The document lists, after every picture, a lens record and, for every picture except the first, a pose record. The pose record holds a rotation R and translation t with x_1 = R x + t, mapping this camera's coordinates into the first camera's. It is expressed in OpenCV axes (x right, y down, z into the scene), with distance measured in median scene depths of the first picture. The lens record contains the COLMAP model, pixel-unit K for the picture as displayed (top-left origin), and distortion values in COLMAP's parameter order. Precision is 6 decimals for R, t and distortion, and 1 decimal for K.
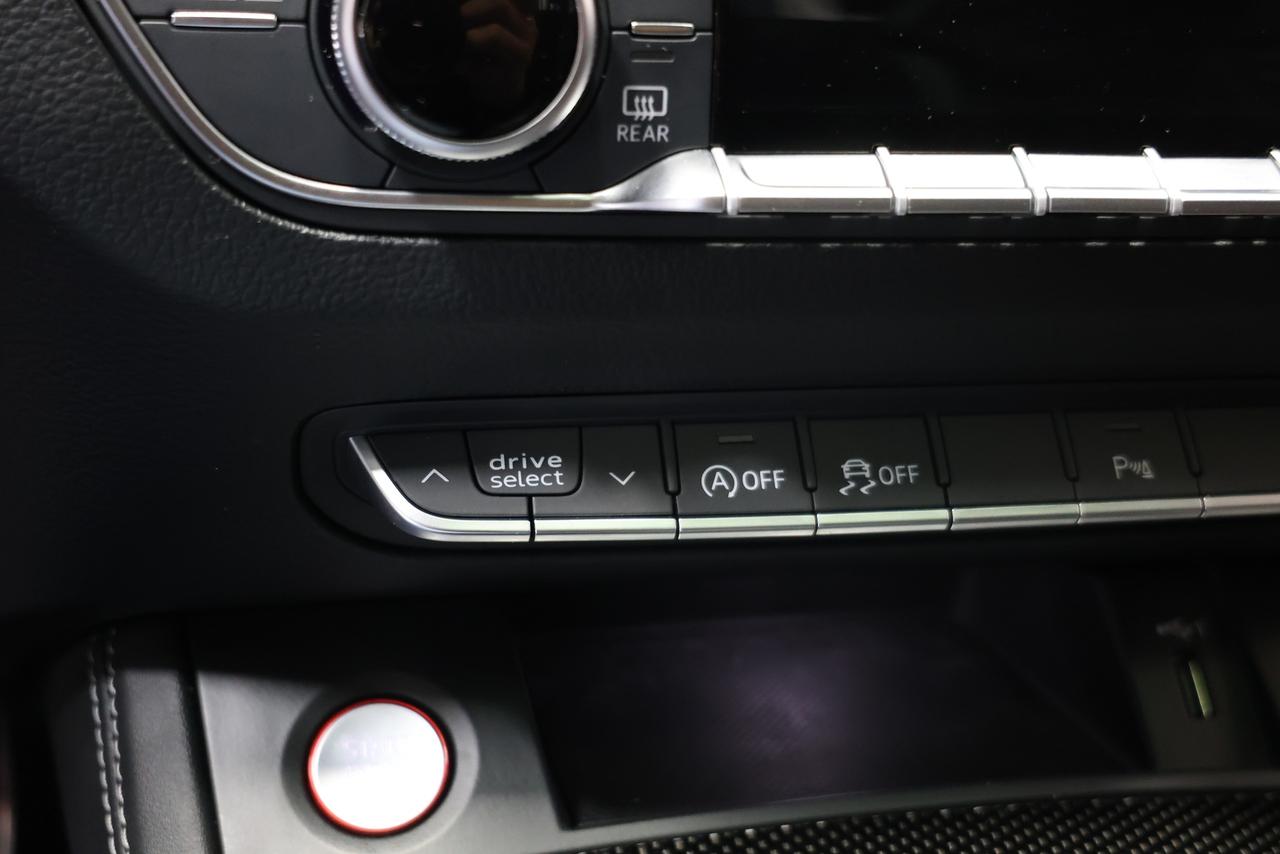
lens RADIAL K [[1570.1, 0, 649.4], [0, 1570.1, 426.6], [0, 0, 1]] dist [0.009157, 0.000000]
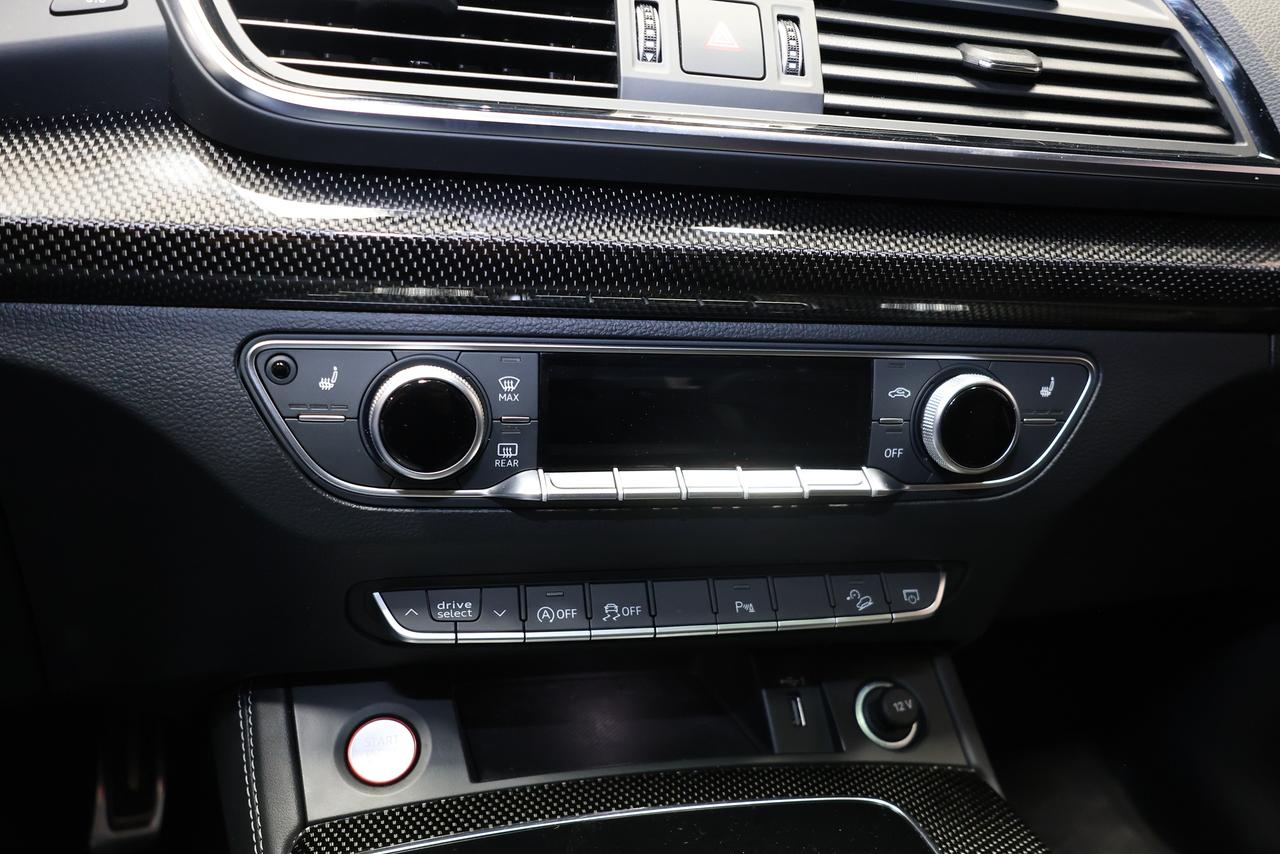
lens RADIAL K [[1091.5, 0, 646.8], [0, 1091.5, 419.1], [0, 0, 1]] dist [-0.007345, 0.041619]
pose [[0.998892, 0.014319, 0.044822, 0.125722], [-0.010260, 0.995933, -0.089515, -0.111422], [-0.045922, 0.088956, 0.994976, -0.577728]]
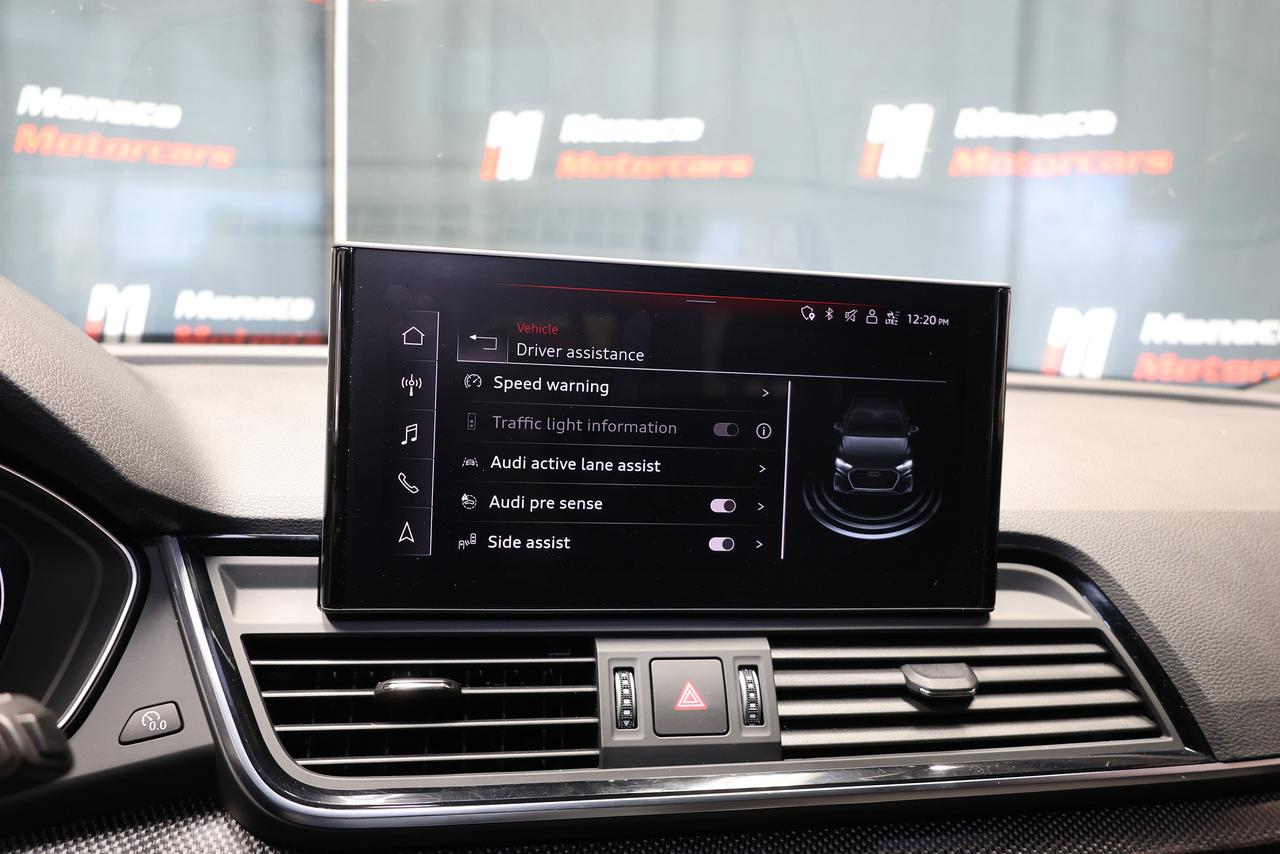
lens RADIAL K [[1091.5, 0, 643.0], [0, 1091.5, 425.9], [0, 0, 1]] dist [-0.007345, 0.041619]
pose [[0.999942, -0.004065, 0.009924, 0.201976], [0.006491, 0.966026, -0.258362, -0.762393], [-0.008537, 0.258411, 0.965997, -0.930489]]
